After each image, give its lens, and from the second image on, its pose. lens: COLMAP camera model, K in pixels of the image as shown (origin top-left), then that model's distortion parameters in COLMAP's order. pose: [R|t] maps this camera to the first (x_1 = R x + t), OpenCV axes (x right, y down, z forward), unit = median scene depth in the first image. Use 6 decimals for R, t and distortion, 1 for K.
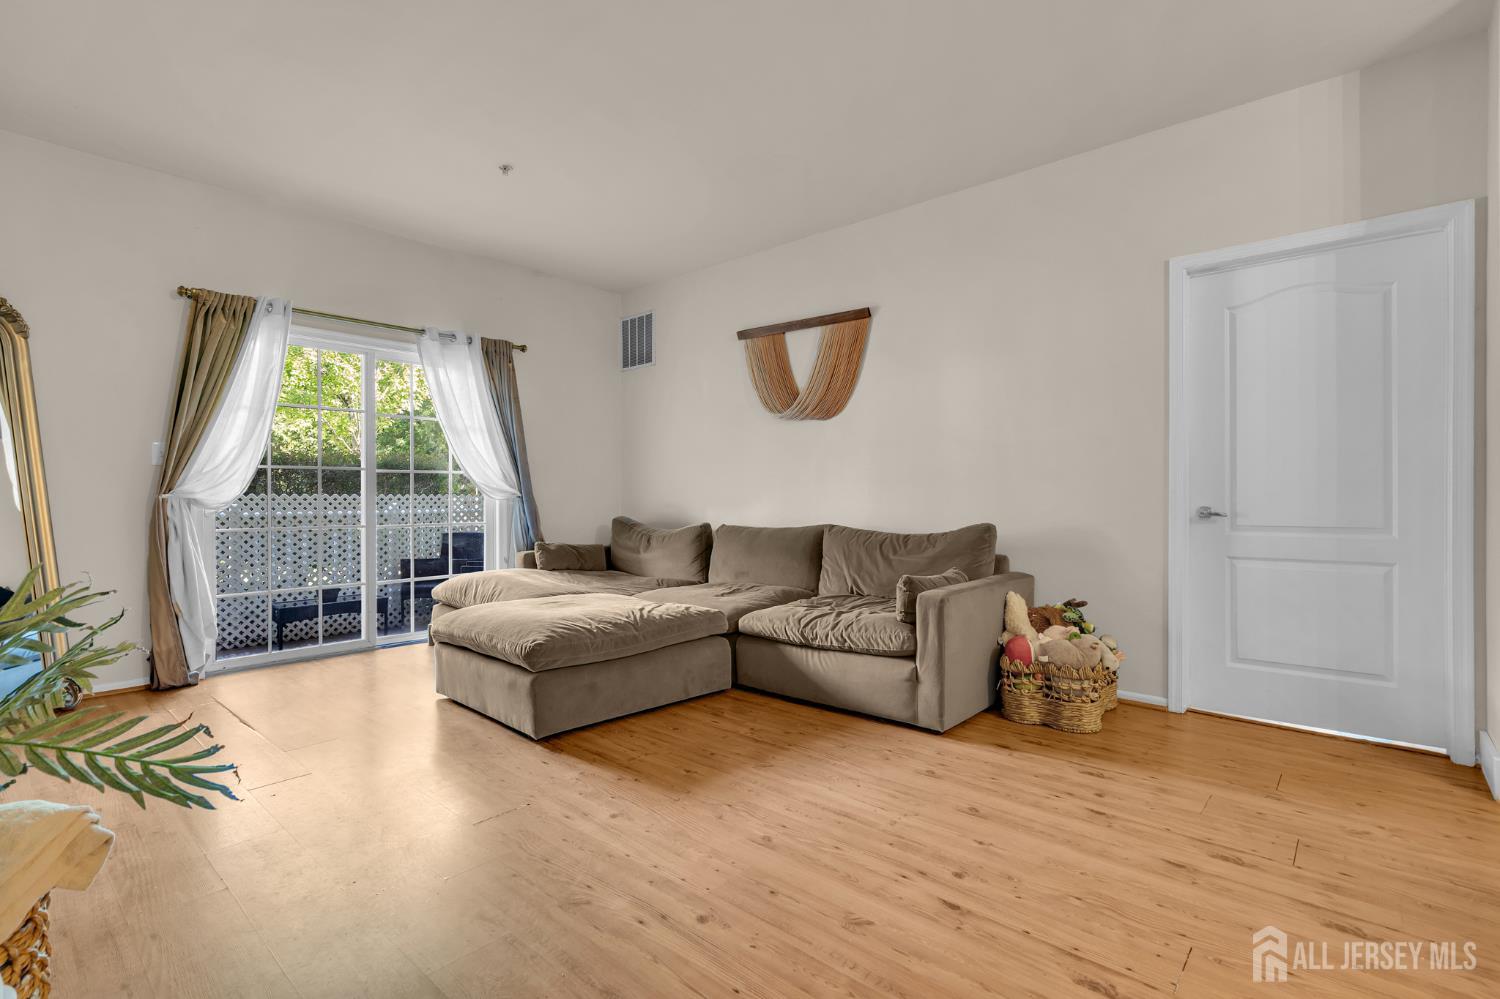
lens RADIAL K [[691.1, 0, 743.5], [0, 691.1, 504.8], [0, 0, 1]] dist [-0.005206, 0.000989]
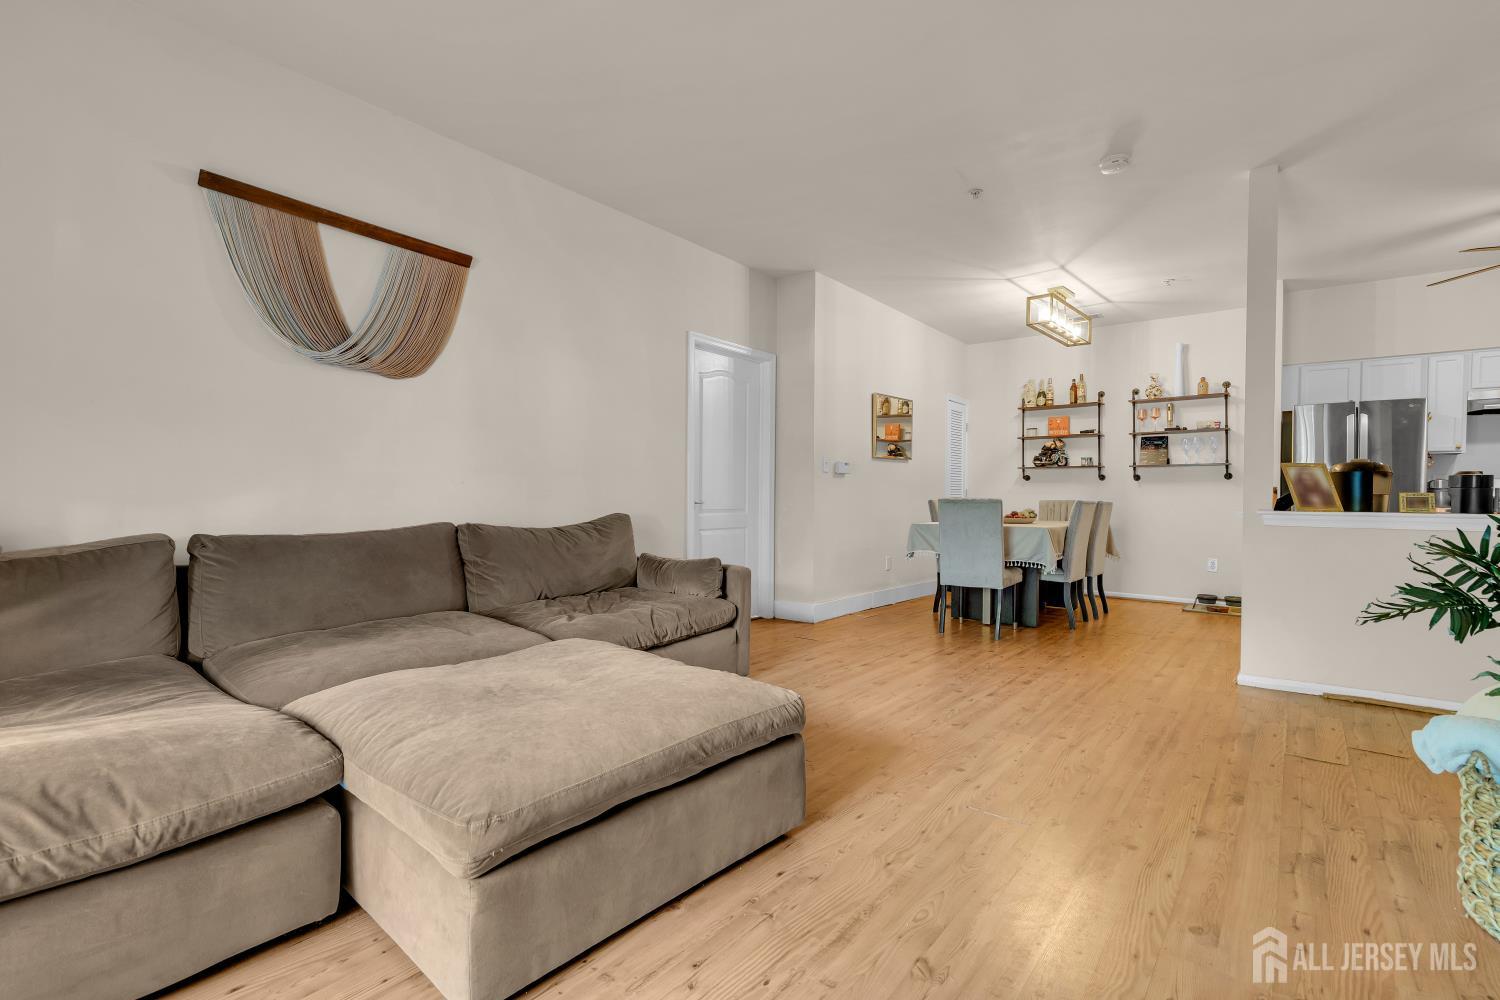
lens RADIAL K [[691.1, 0, 752.7], [0, 691.1, 503.1], [0, 0, 1]] dist [-0.005206, 0.000989]
pose [[-0.057806, -0.007022, 0.998303, -1.127370], [0.000506, 0.999975, 0.007063, 0.003667], [-0.998328, 0.000913, -0.057801, 1.221162]]
